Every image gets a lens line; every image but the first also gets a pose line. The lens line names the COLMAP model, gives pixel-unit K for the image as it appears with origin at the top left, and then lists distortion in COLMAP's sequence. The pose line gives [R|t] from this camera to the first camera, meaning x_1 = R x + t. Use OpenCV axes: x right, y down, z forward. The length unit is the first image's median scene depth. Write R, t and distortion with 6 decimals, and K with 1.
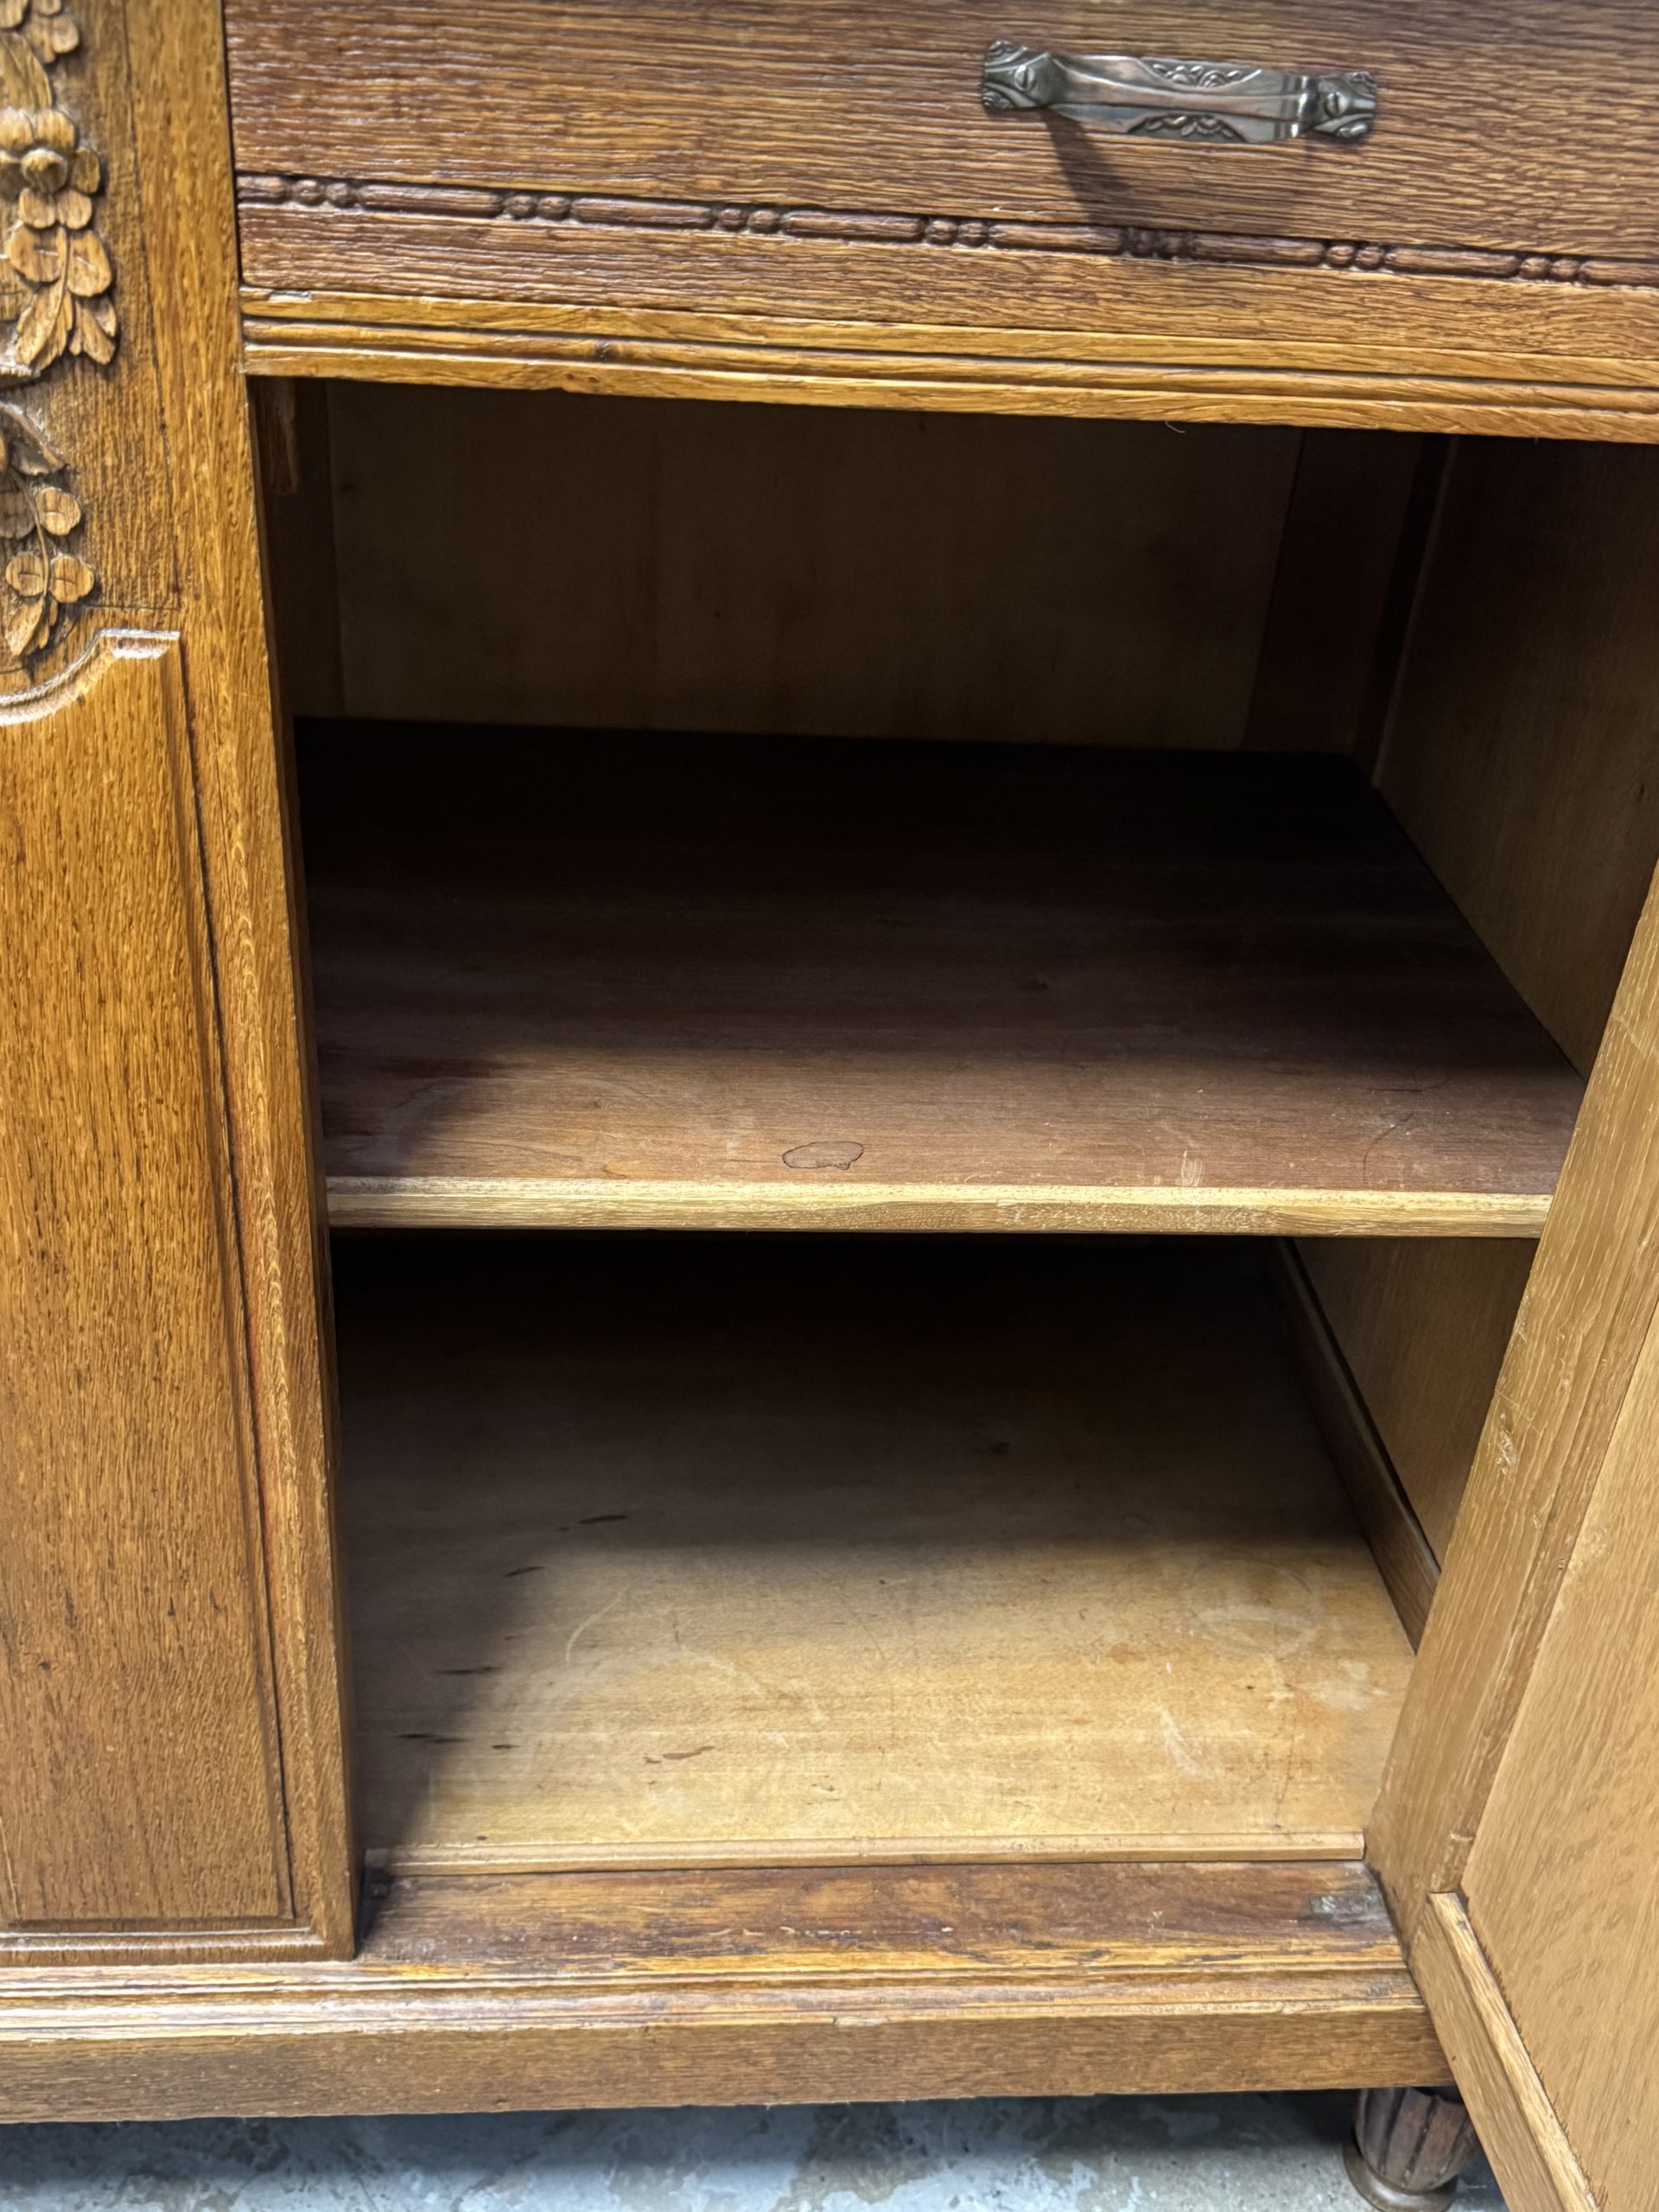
lens RADIAL K [[2185.8, 0, 825.8], [0, 2185.8, 1115.1], [0, 0, 1]] dist [0.185453, -0.428538]
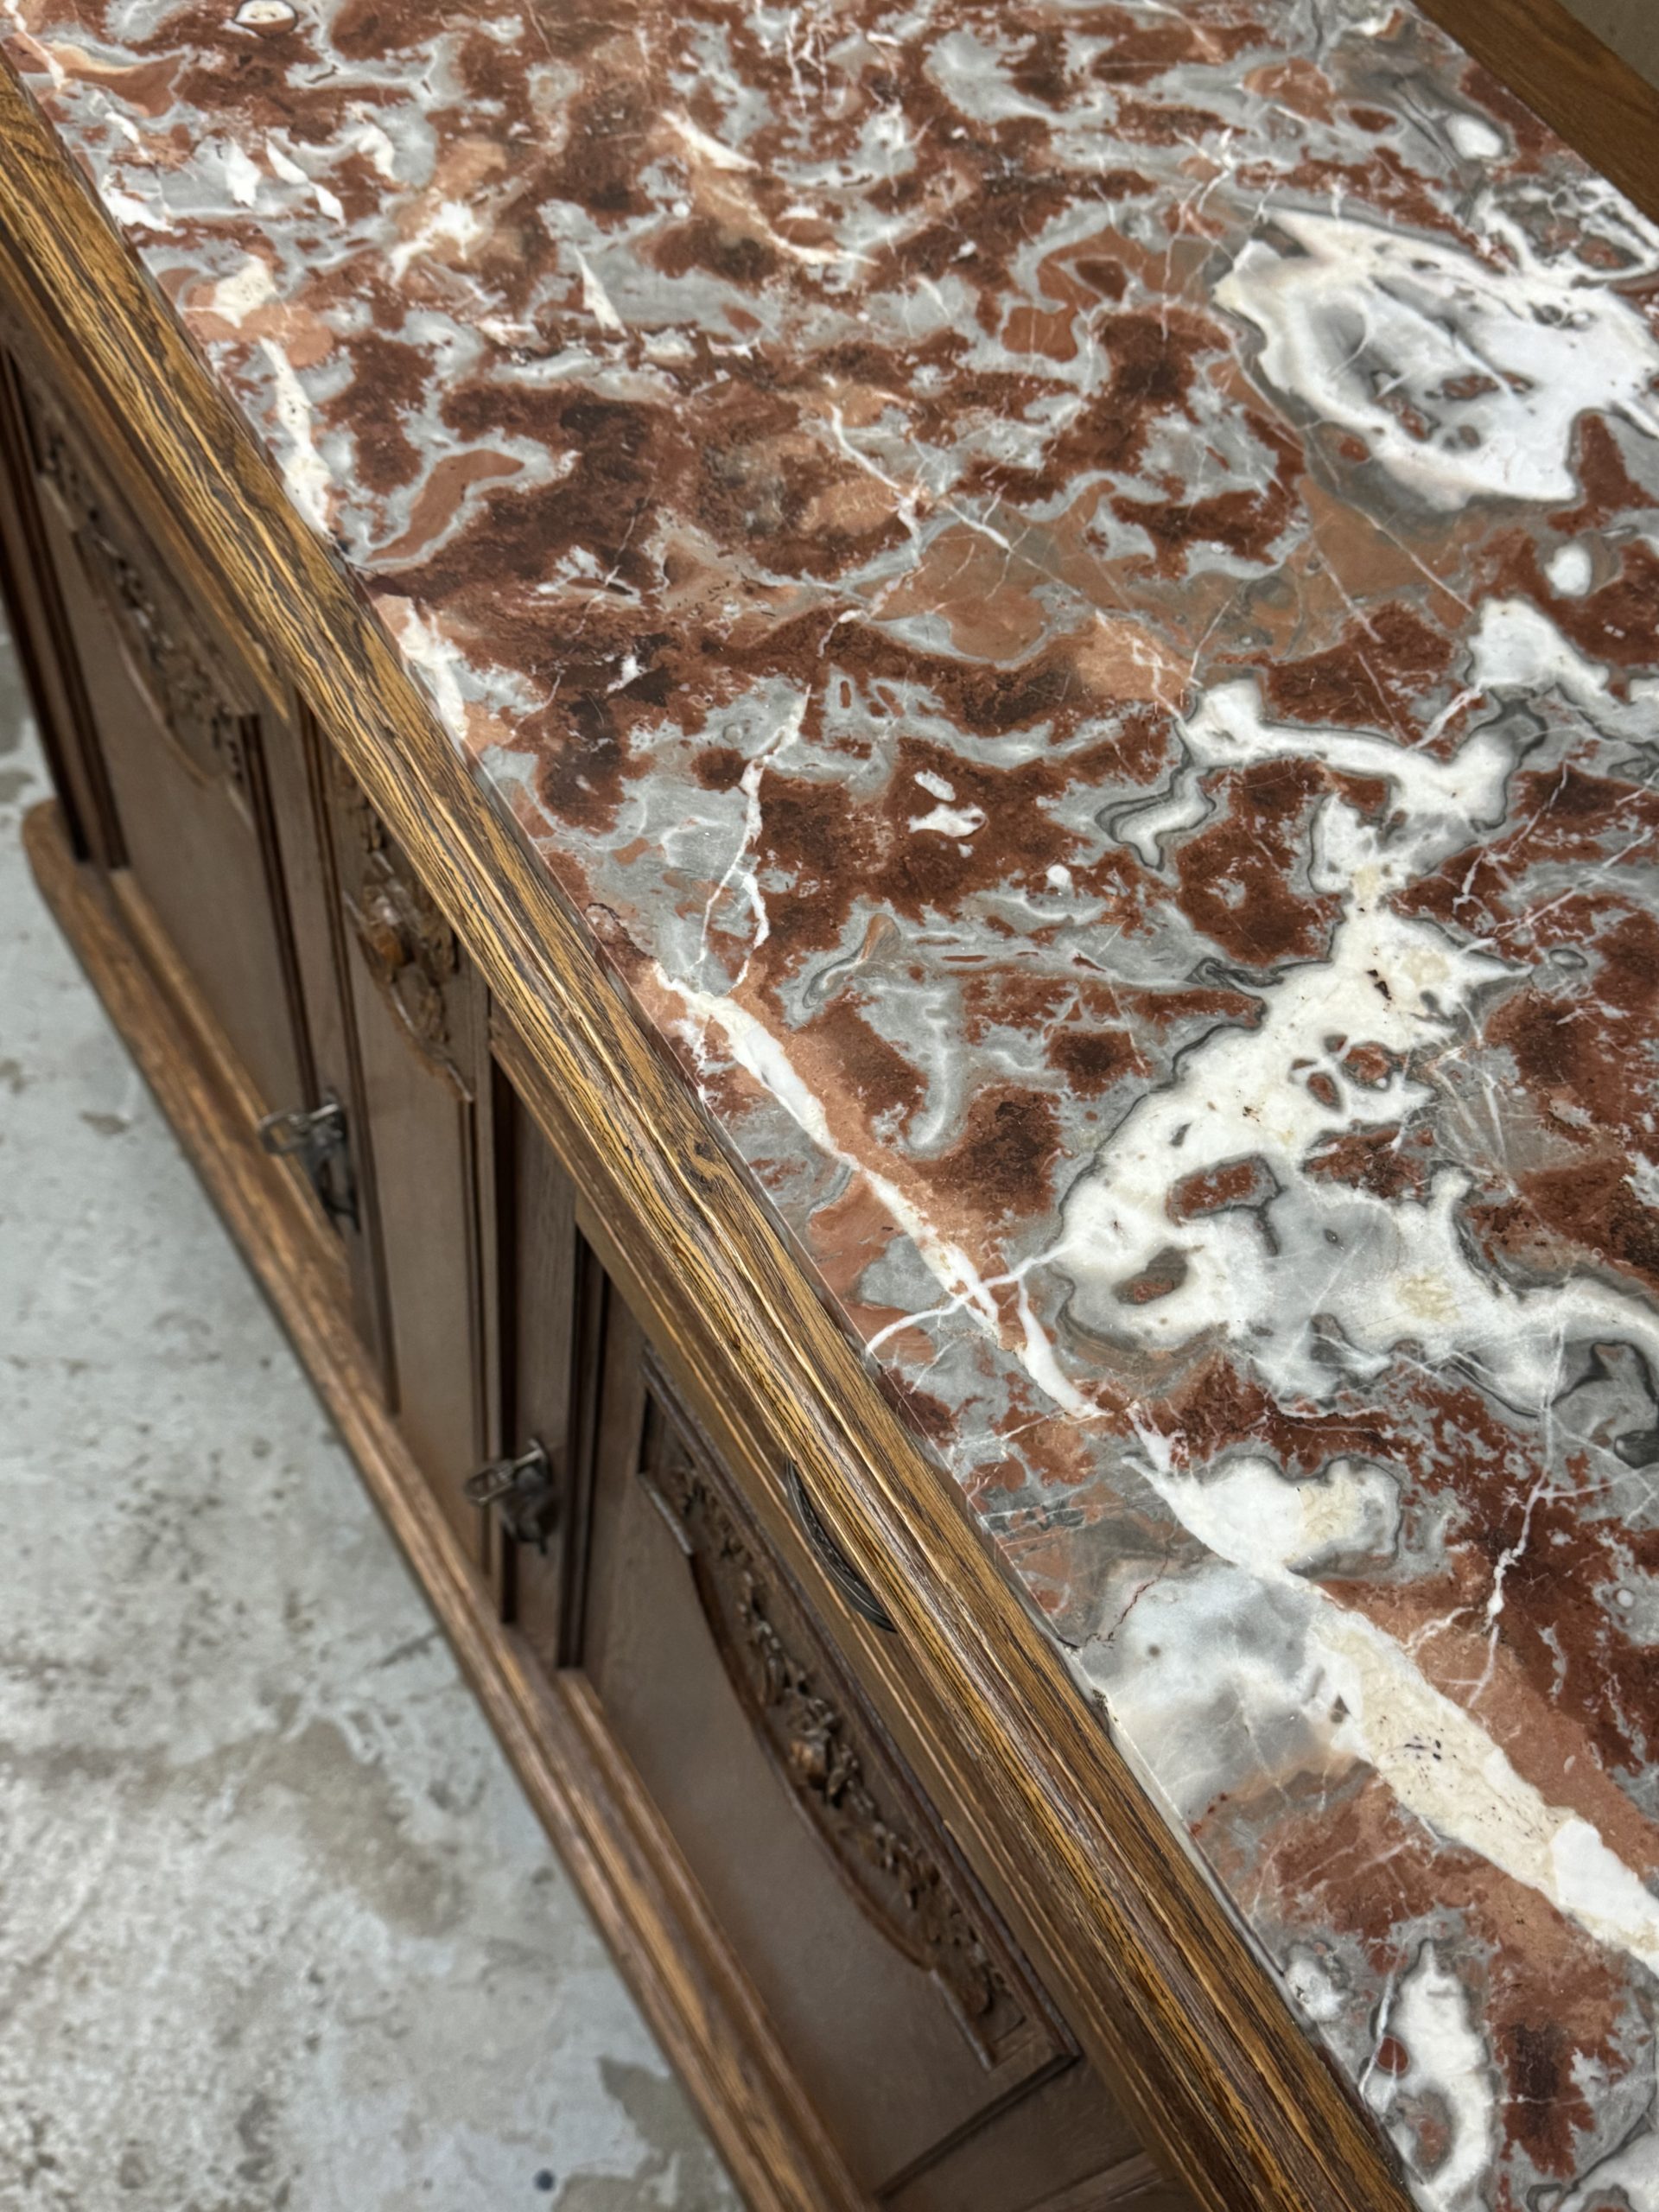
lens RADIAL K [[2198.2, 0, 827.5], [0, 2198.2, 1117.9], [0, 0, 1]] dist [0.202602, -0.497407]
pose [[0.463076, 0.752747, -0.467902, 0.387457], [-0.545914, 0.658132, 0.518498, -0.863836], [0.698239, 0.015330, 0.715700, 0.133649]]
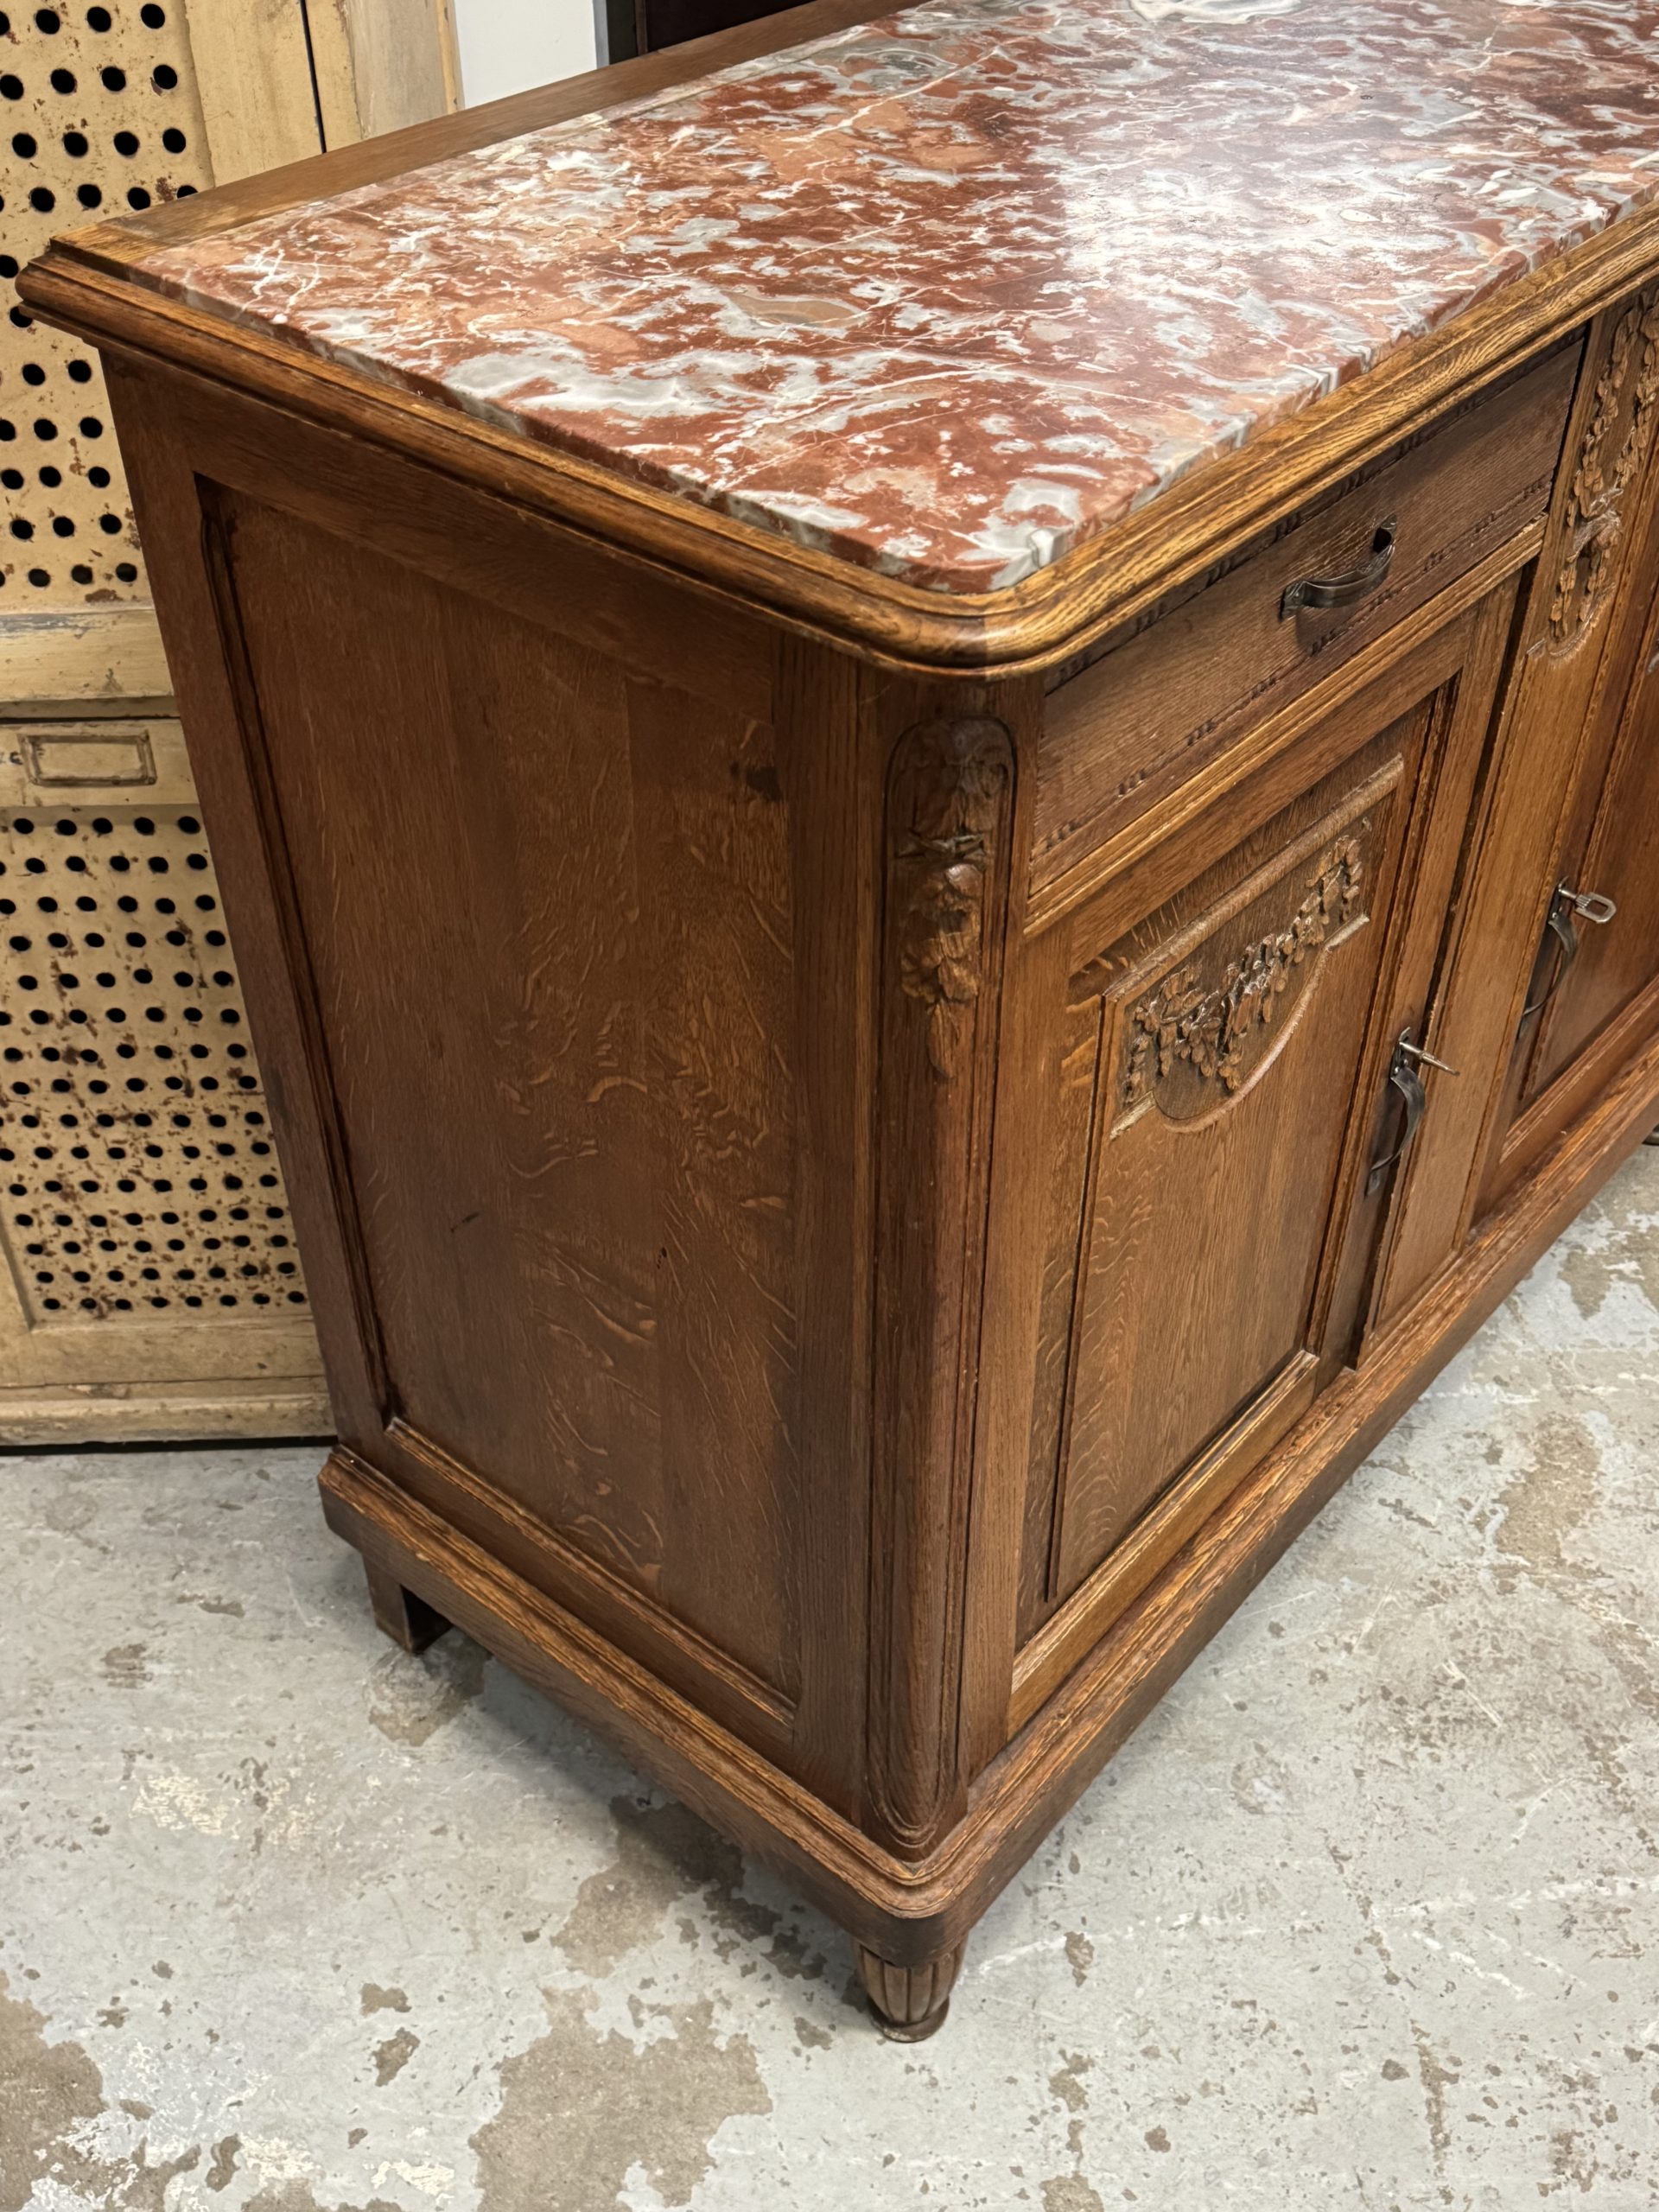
lens RADIAL K [[2169.4, 0, 828.2], [0, 2169.4, 1106.8], [0, 0, 1]] dist [0.184218, -0.391141]
pose [[0.700661, -0.511969, 0.496953, -1.769202], [0.427891, 0.858866, 0.281527, -0.583473], [-0.570949, 0.015386, 0.820841, -0.260707]]
